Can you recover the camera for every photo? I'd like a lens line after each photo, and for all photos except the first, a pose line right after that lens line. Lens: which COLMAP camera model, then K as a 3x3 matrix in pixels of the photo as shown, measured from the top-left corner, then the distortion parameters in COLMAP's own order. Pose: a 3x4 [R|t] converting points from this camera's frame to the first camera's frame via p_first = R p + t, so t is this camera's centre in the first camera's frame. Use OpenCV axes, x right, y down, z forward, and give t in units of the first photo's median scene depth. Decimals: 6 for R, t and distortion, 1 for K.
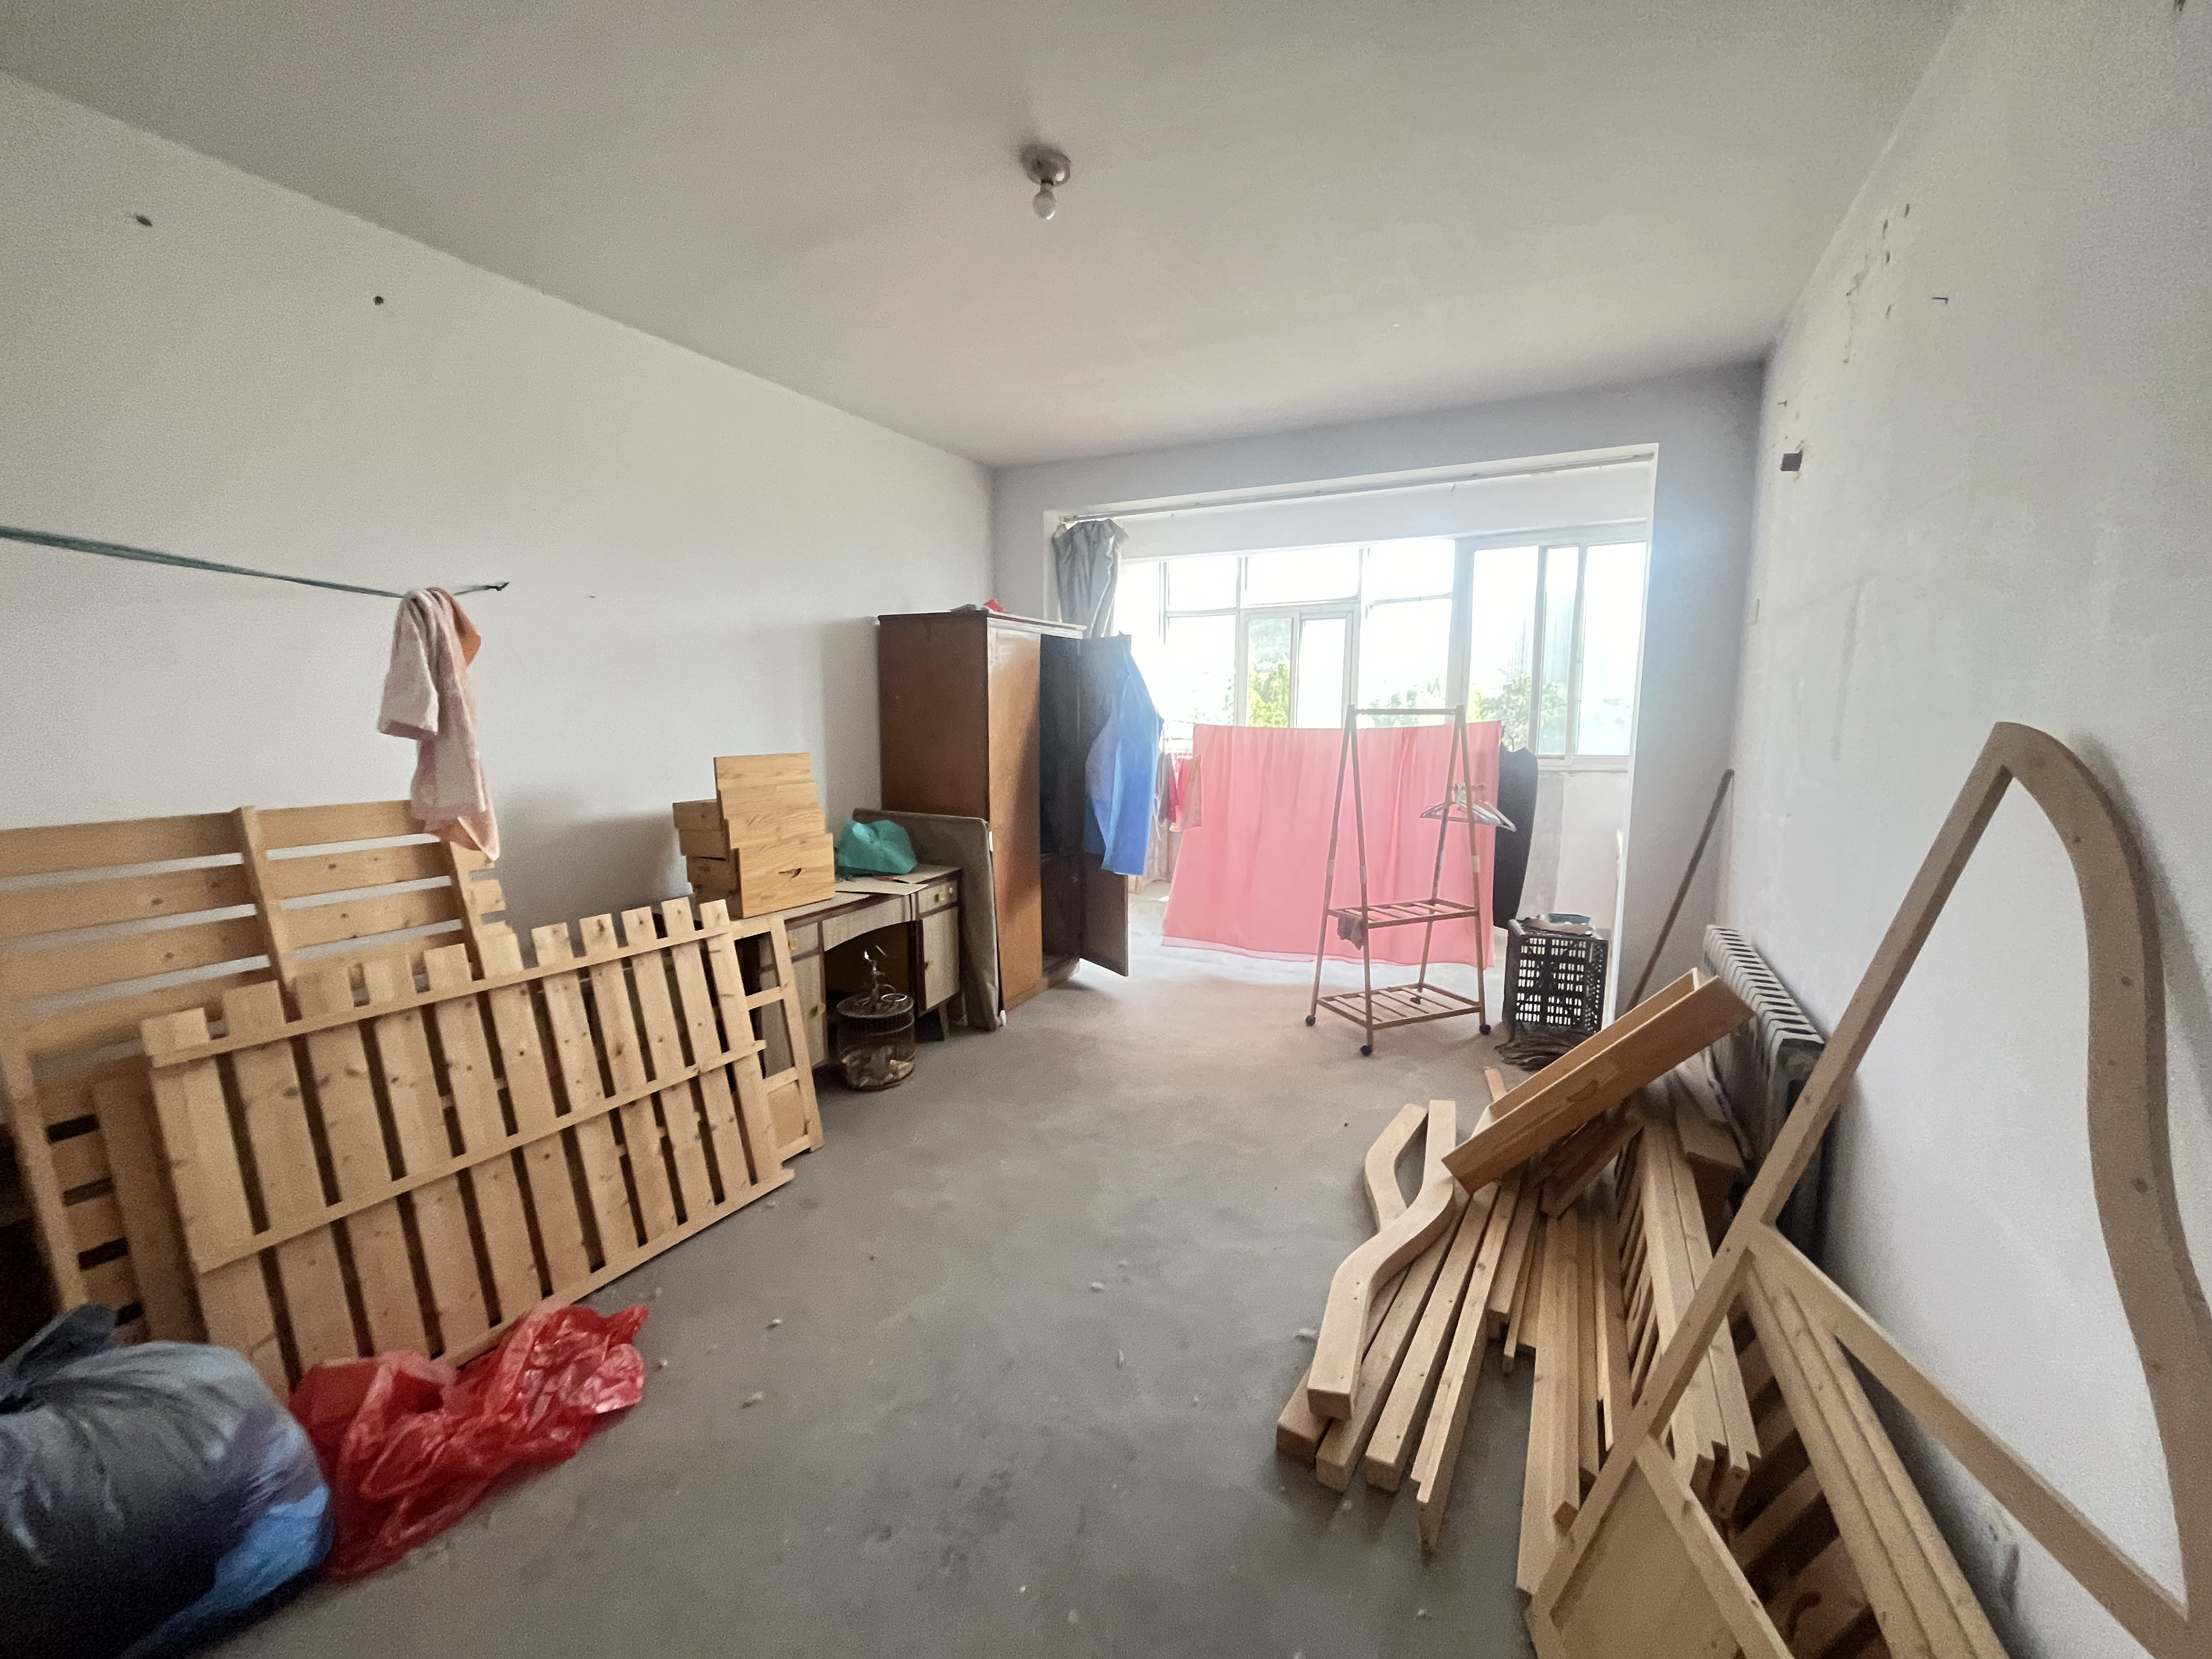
lens RADIAL K [[876.8, 0, 1106.0], [0, 876.8, 829.5], [0, 0, 1]] dist [-0.004061, -0.000070]
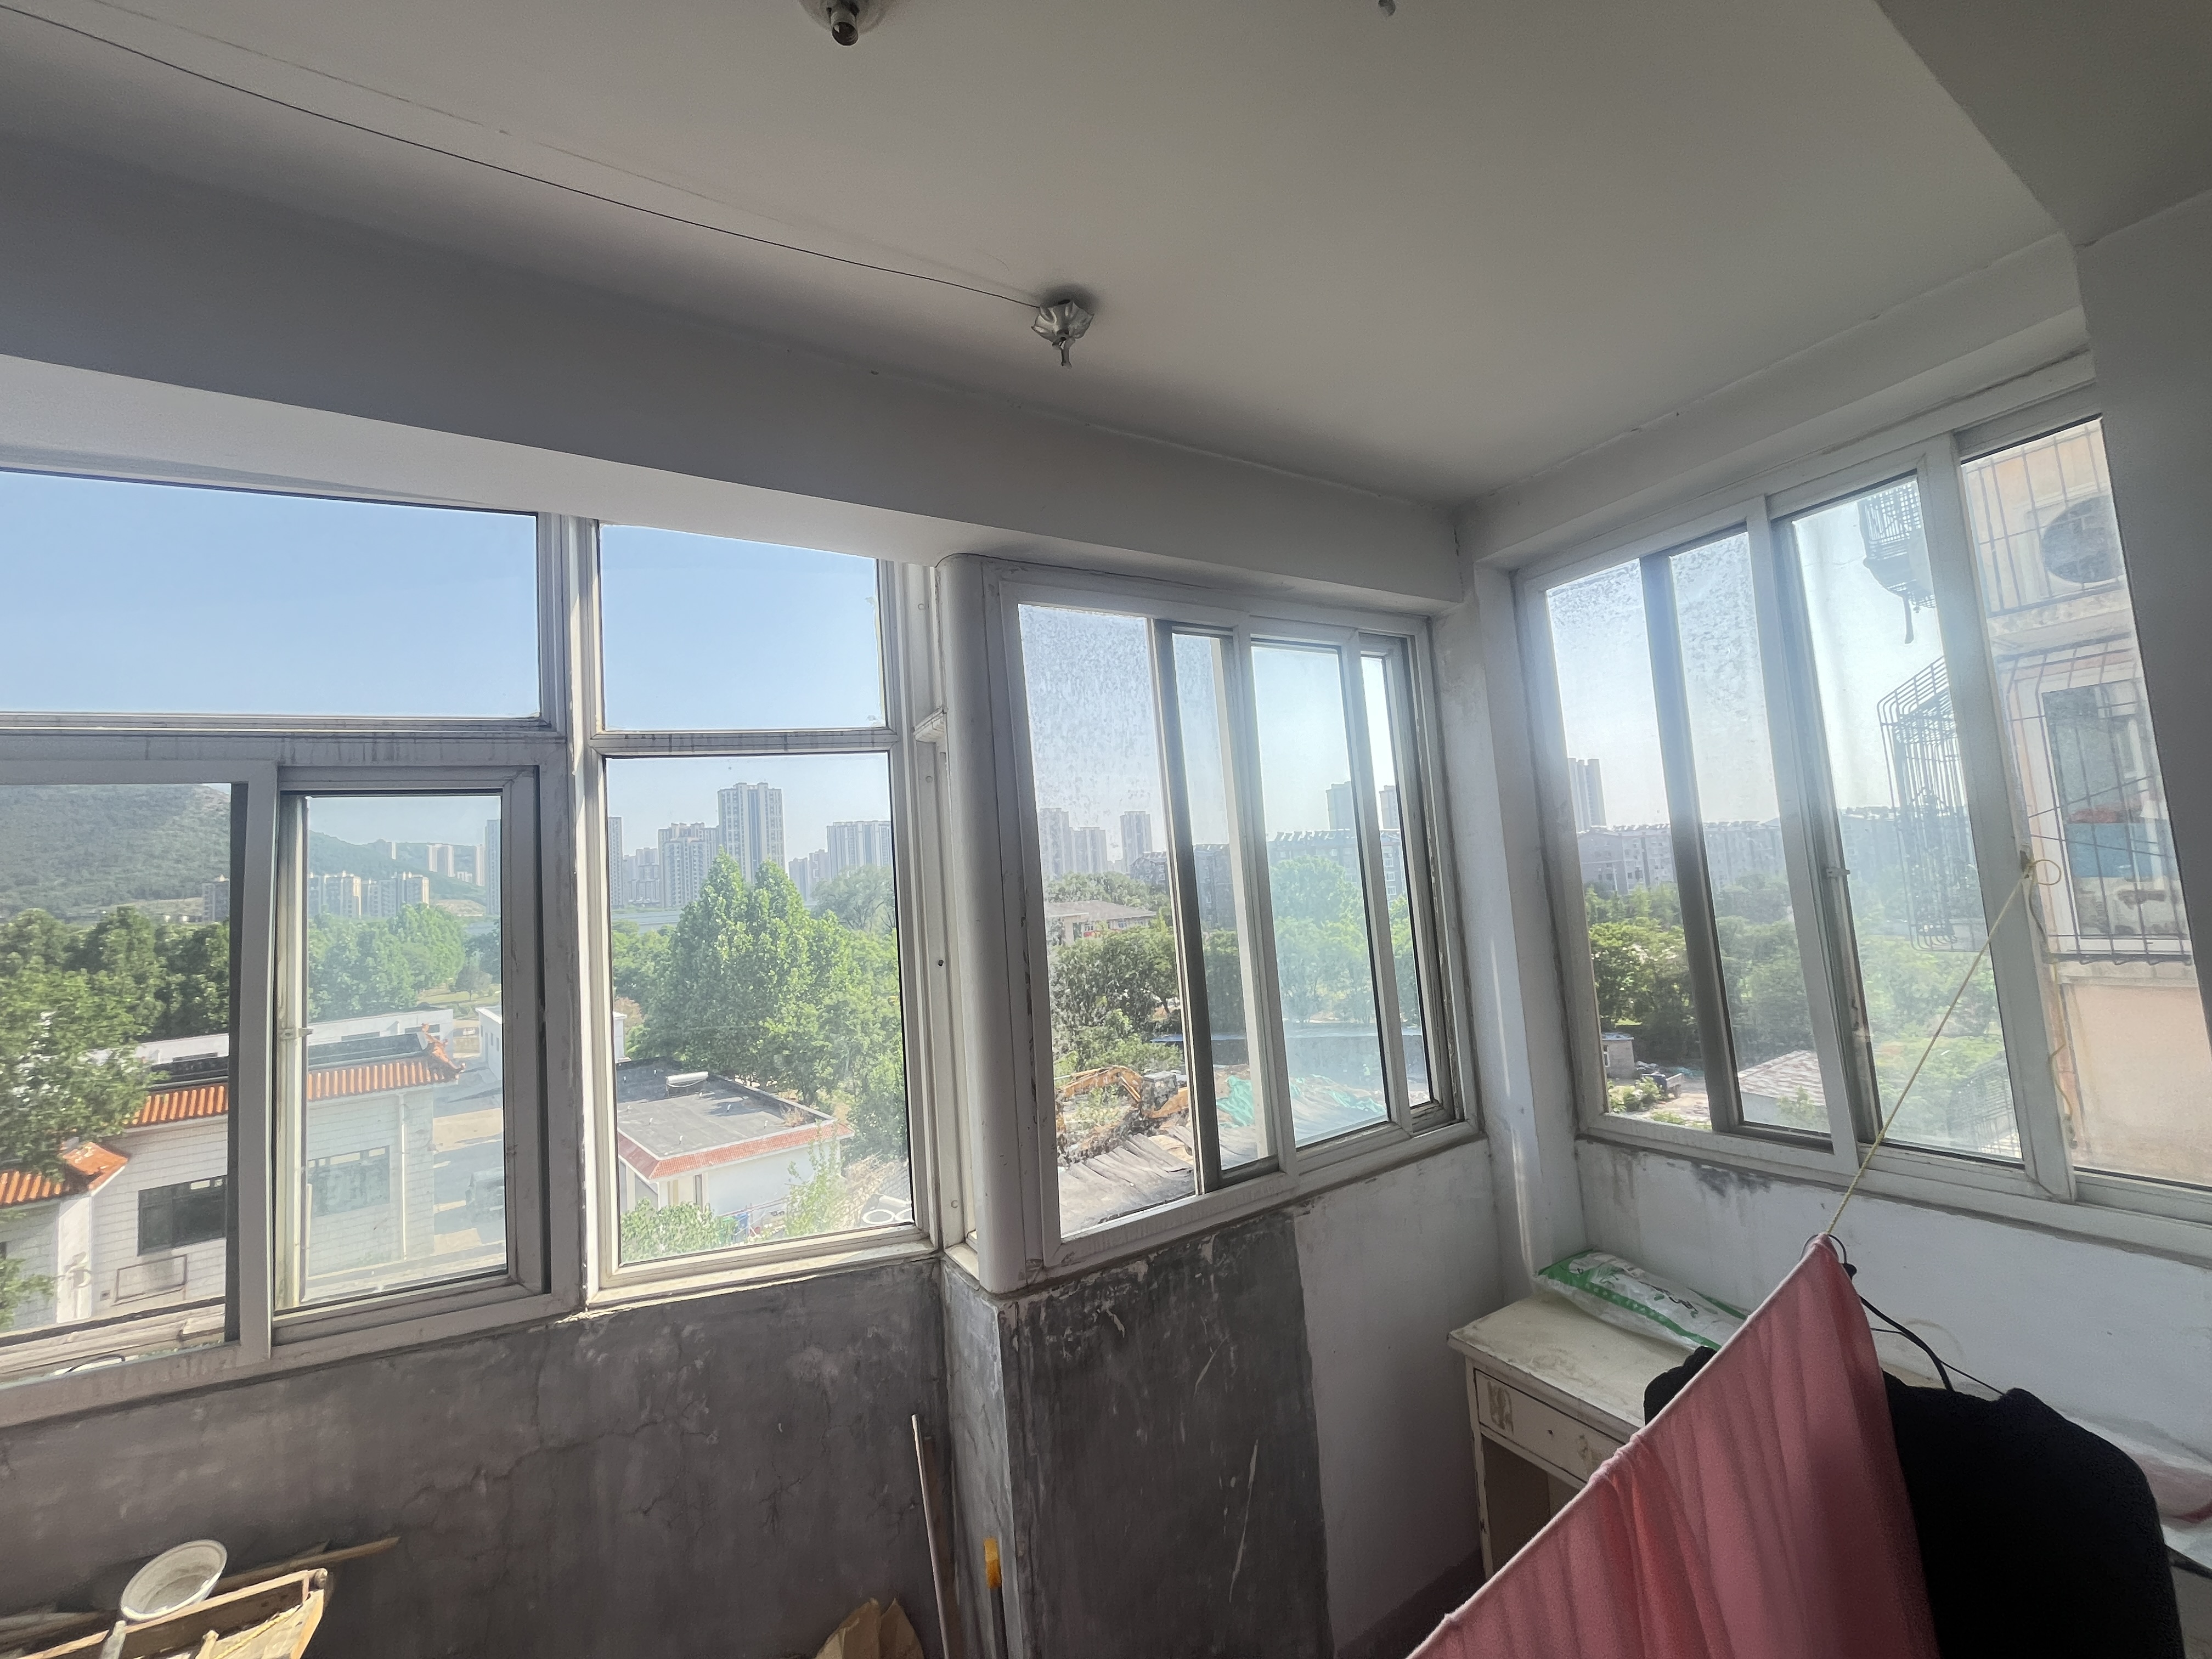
lens RADIAL K [[876.8, 0, 1106.0], [0, 876.8, 829.5], [0, 0, 1]] dist [-0.004061, -0.000070]
pose [[0.507349, 0.026974, 0.861319, 0.123421], [0.190574, 0.971250, -0.142672, -0.148295], [-0.840404, 0.236529, 0.487622, 0.697488]]
